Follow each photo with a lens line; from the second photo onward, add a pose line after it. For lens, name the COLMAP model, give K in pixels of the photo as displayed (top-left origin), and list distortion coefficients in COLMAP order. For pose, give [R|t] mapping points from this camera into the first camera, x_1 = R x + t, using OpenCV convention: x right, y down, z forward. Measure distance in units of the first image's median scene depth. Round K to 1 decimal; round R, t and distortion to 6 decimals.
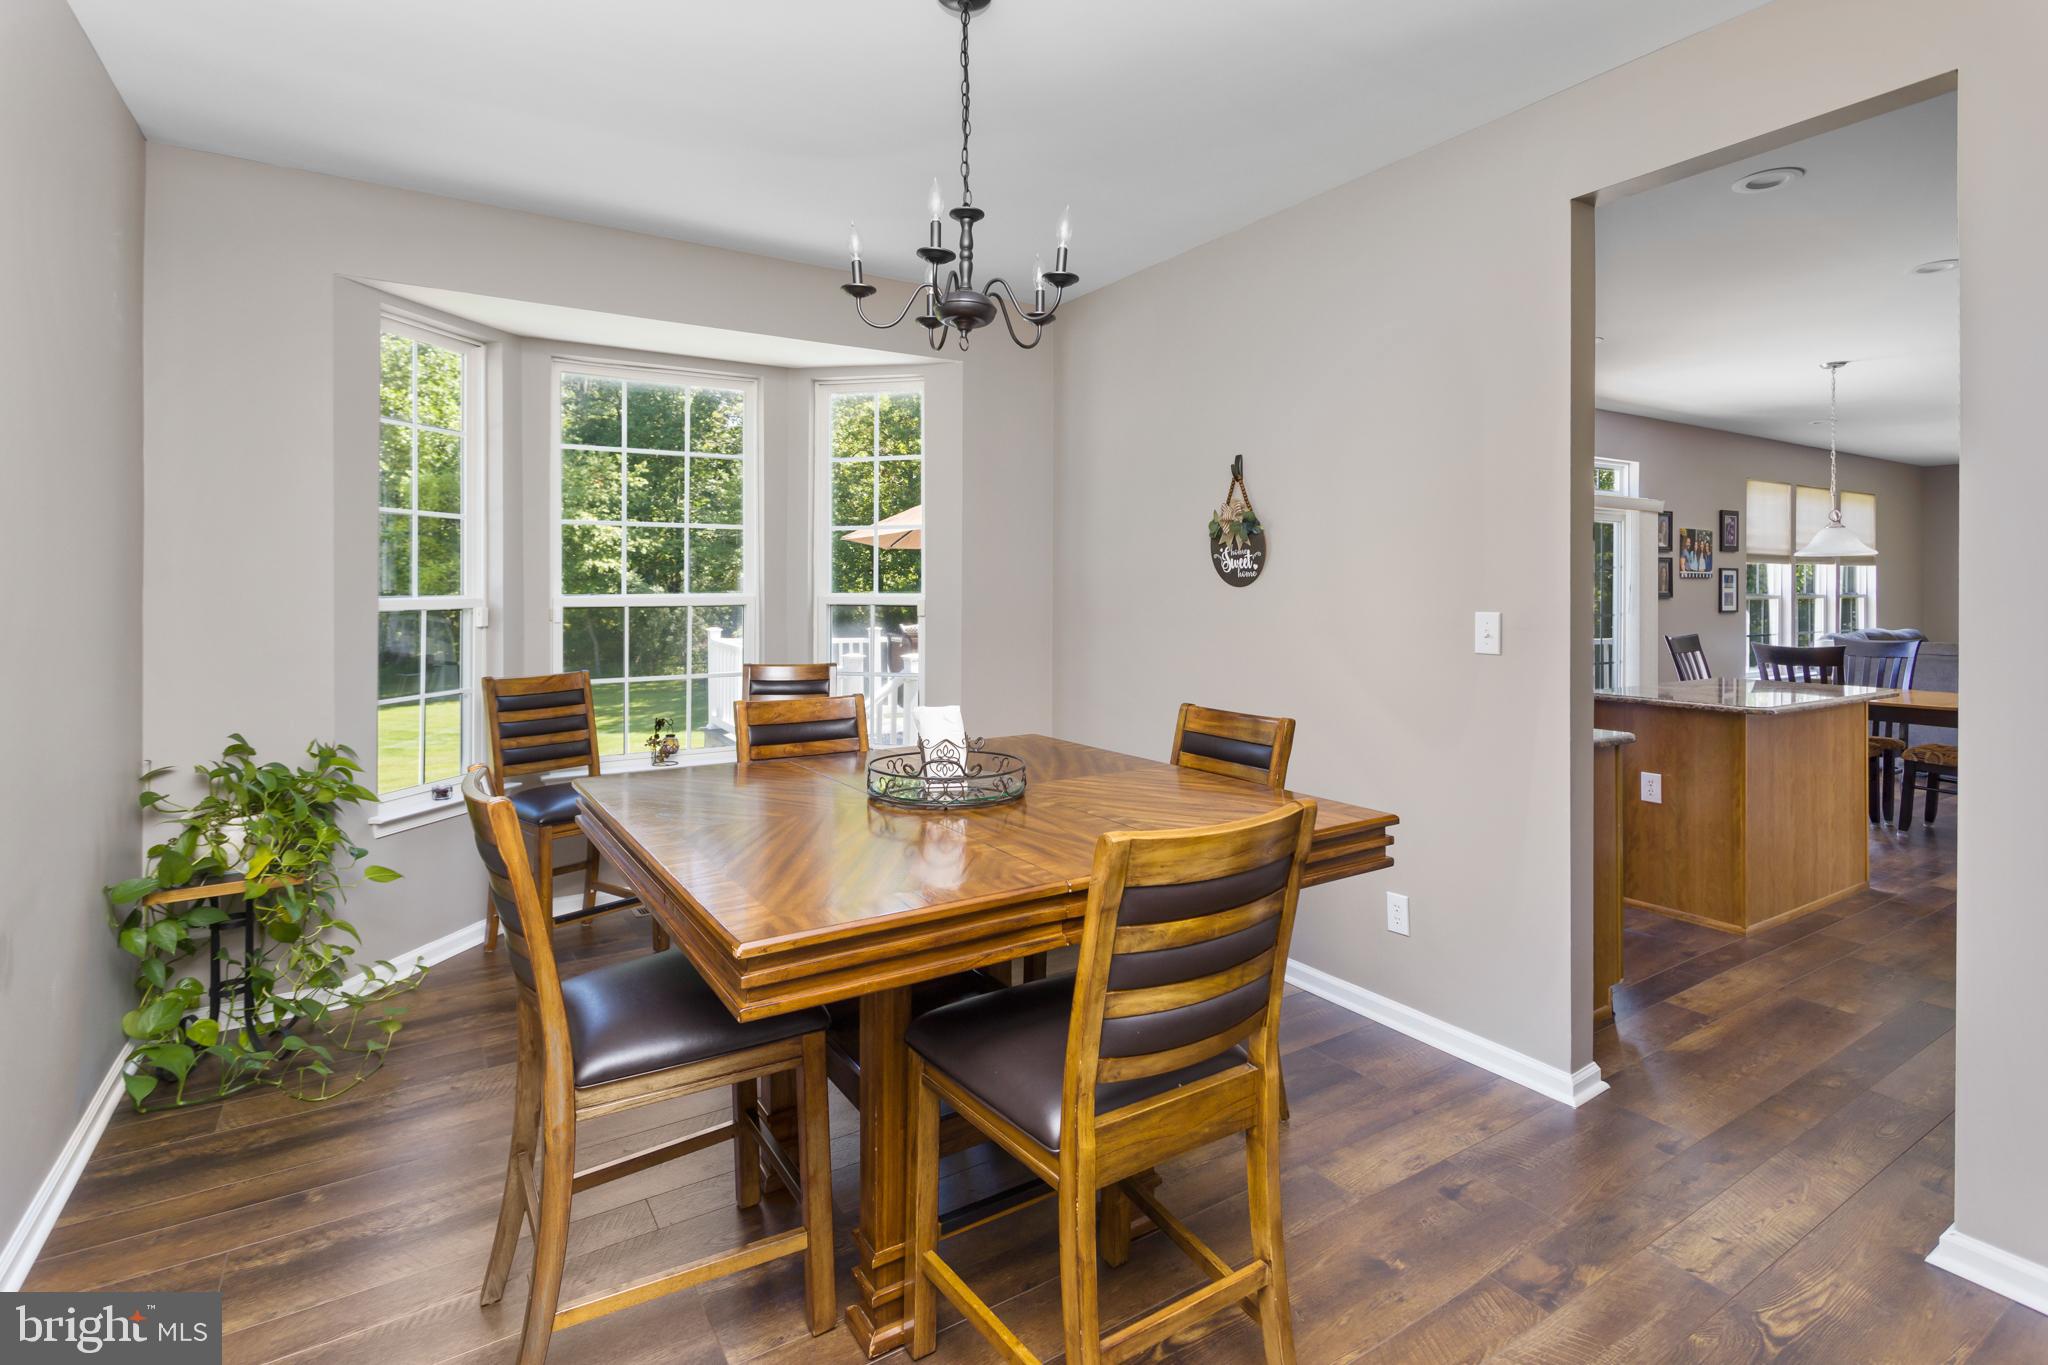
lens RADIAL K [[987.9, 0, 1036.3], [0, 987.9, 585.2], [0, 0, 1]] dist [0.004824, 0.001227]
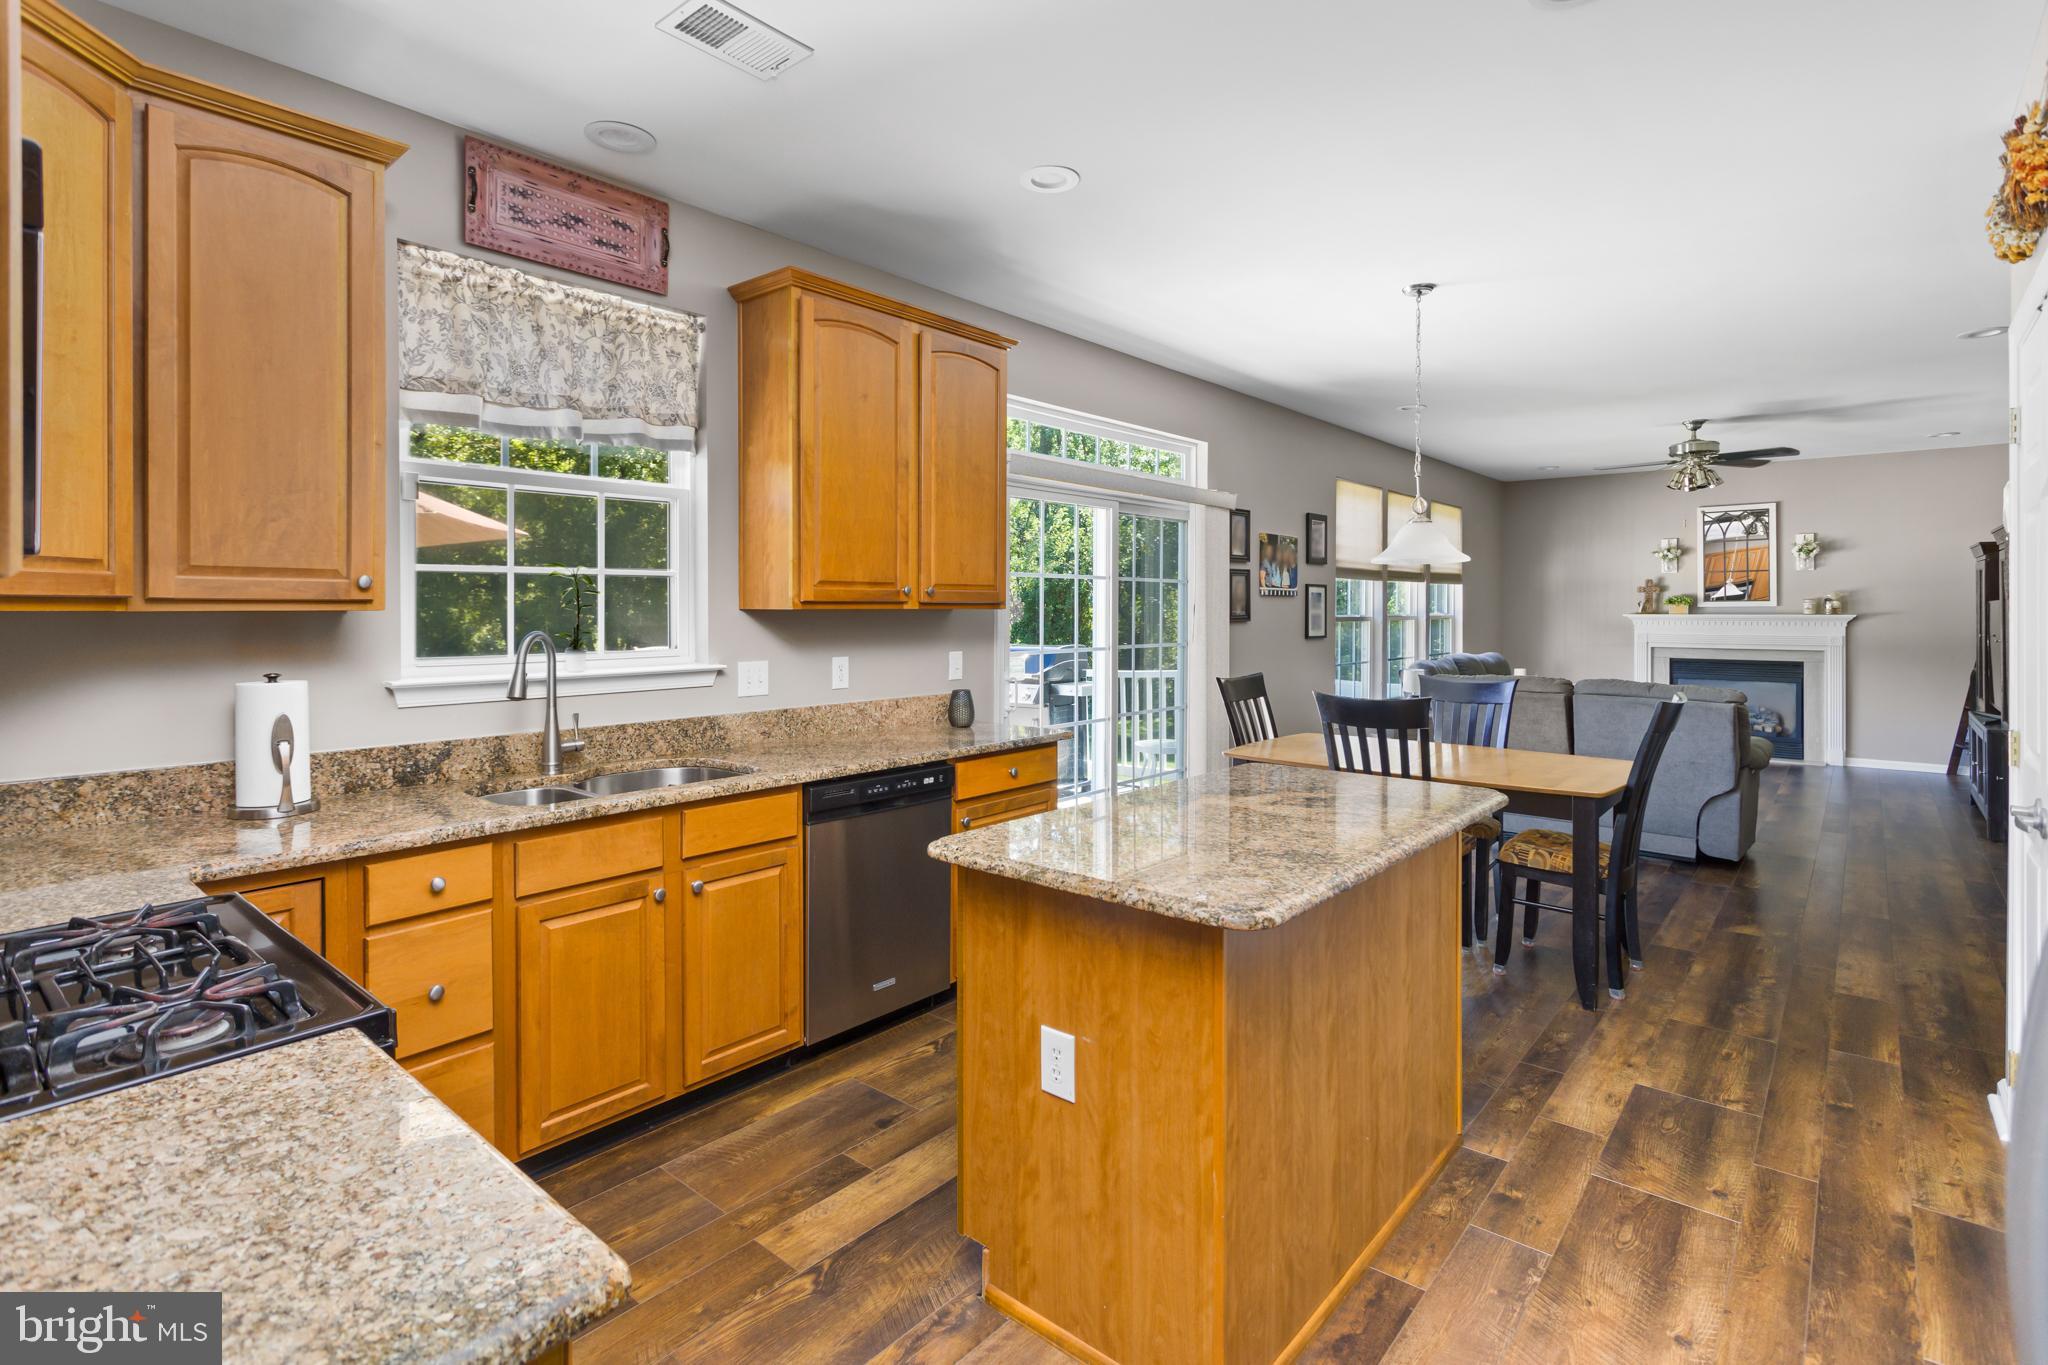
lens RADIAL K [[987.9, 0, 1048.0], [0, 987.9, 603.0], [0, 0, 1]] dist [0.004824, 0.001227]
pose [[0.952660, 0.003916, 0.304014, 0.266627], [-0.003364, 0.999992, -0.002340, 0.000860], [-0.304021, 0.001207, 0.952665, 0.322085]]
